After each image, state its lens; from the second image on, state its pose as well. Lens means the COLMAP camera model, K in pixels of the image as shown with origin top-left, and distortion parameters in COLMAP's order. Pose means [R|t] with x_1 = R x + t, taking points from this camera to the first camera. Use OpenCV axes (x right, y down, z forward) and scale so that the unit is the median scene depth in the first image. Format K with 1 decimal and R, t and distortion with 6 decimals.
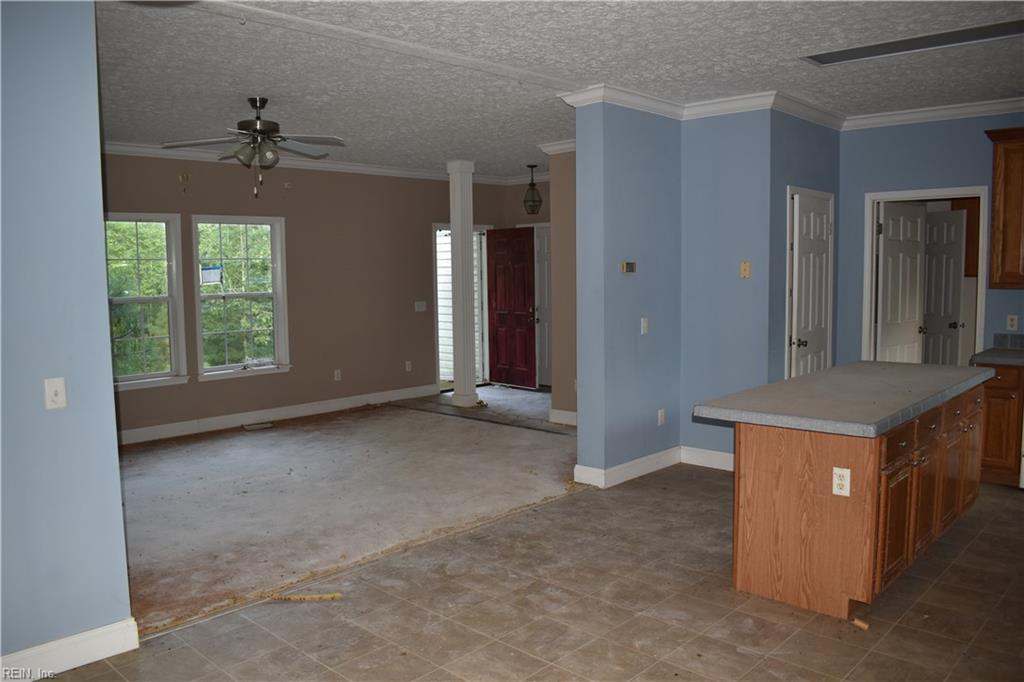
lens RADIAL K [[801.3, 0, 516.0], [0, 801.3, 343.5], [0, 0, 1]] dist [-0.091858, 0.011400]
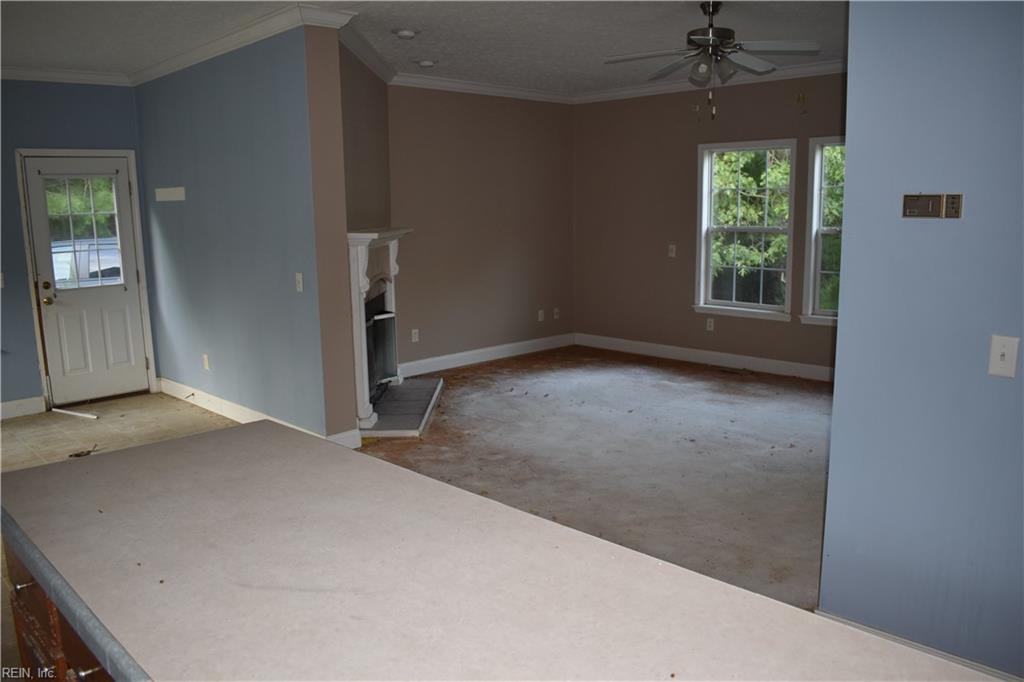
lens RADIAL K [[801.3, 0, 516.0], [0, 801.3, 343.5], [0, 0, 1]] dist [-0.091858, 0.011400]
pose [[-0.040963, 0.182425, -0.982366, 0.608337], [-0.079253, 0.979500, 0.185198, -0.088602], [0.996013, 0.085442, -0.025665, 0.856897]]
